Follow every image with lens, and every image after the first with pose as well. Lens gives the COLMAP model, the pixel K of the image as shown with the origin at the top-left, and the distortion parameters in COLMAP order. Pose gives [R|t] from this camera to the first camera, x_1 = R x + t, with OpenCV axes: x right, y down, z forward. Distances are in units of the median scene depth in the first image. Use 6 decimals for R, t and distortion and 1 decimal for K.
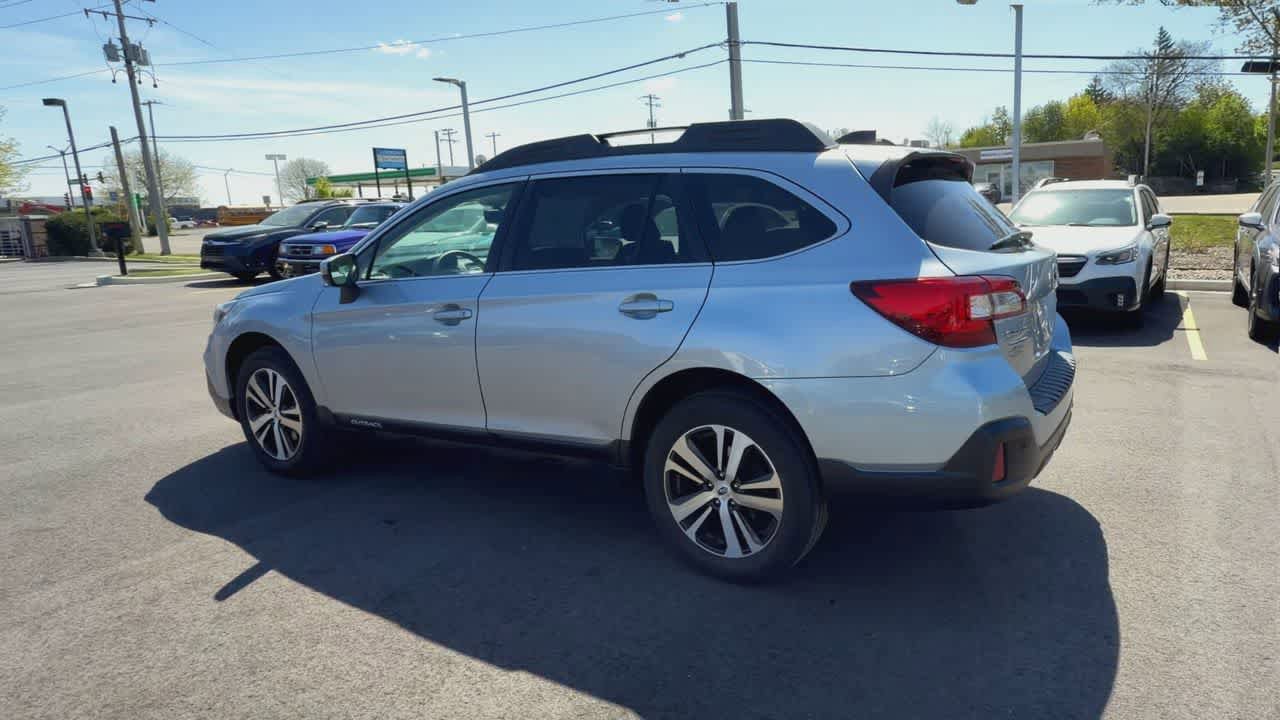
lens RADIAL K [[745.8, 0, 757.0], [0, 745.8, 356.6], [0, 0, 1]] dist [-0.000341, -0.000775]
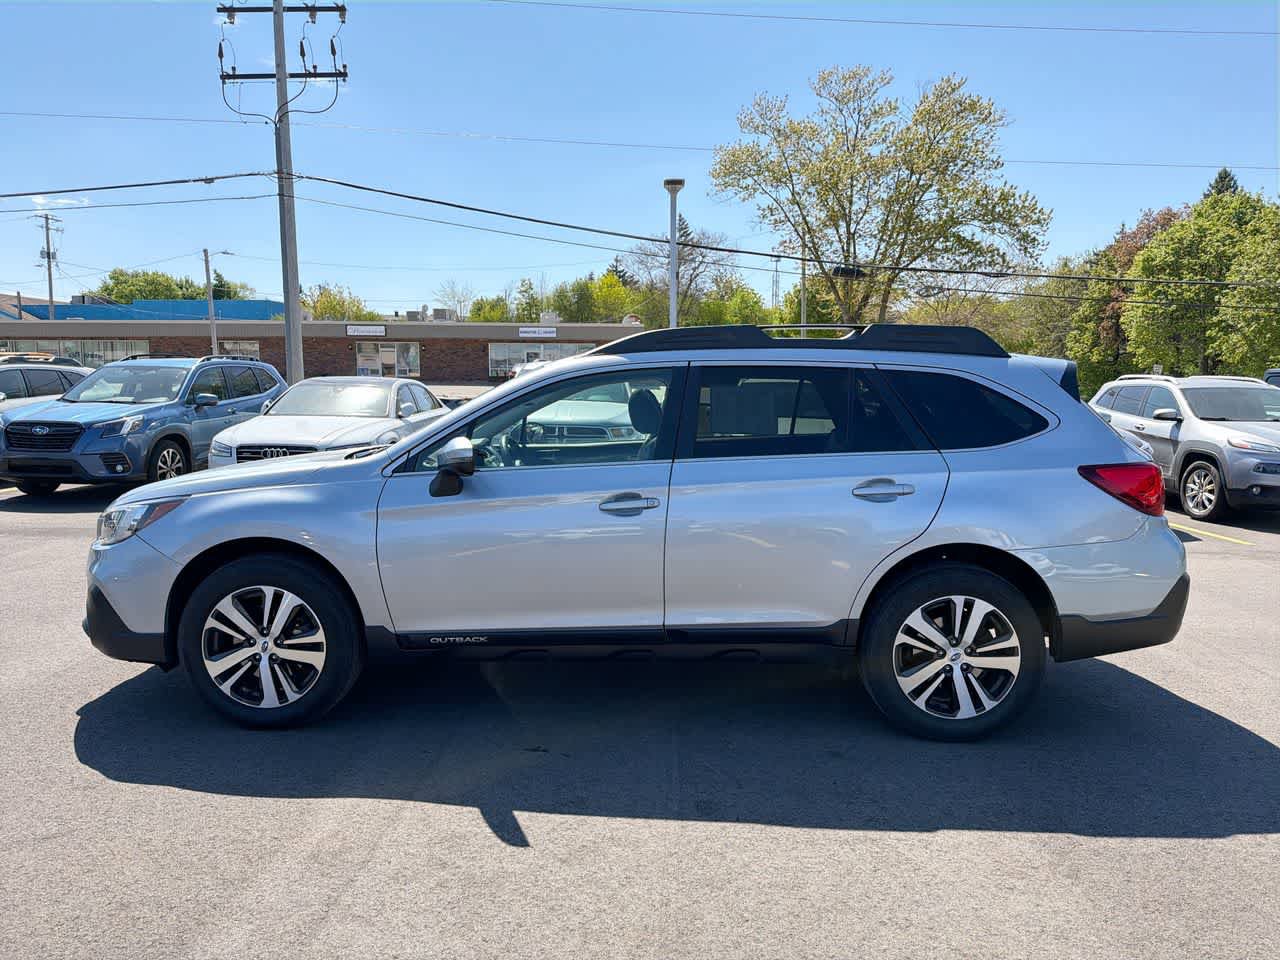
lens RADIAL K [[901.1, 0, 640.0], [0, 901.1, 480.0], [0, 0, 1]] dist [0.101174, -0.144072]
pose [[0.893392, -0.008456, 0.449199, -0.955207], [0.050971, 0.995275, -0.082637, 0.007367], [-0.446377, 0.096723, 0.889602, -0.011013]]
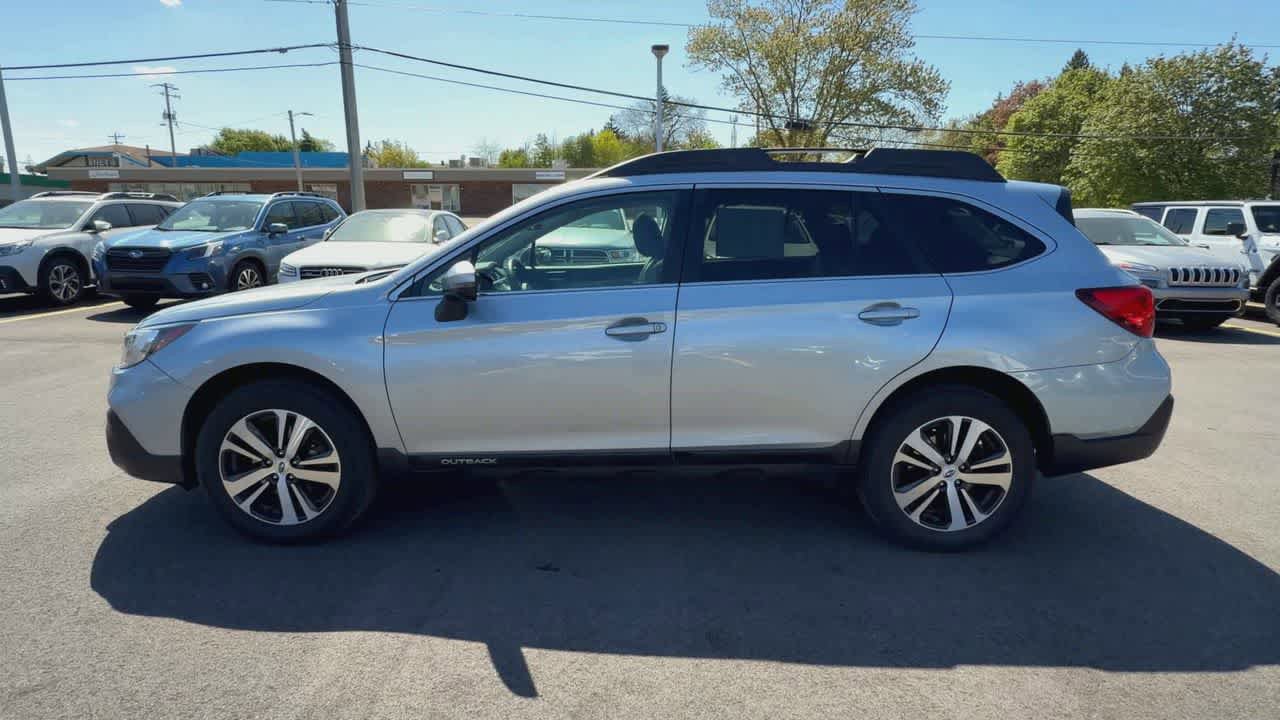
lens RADIAL K [[680.5, 0, 643.4], [0, 680.5, 345.5], [0, 0, 1]] dist [-0.001959, -0.000260]
pose [[0.884404, -0.048340, 0.464212, -0.841102], [0.055016, 0.998485, -0.000839, -0.036573], [-0.463469, 0.026282, 0.885723, 0.260962]]
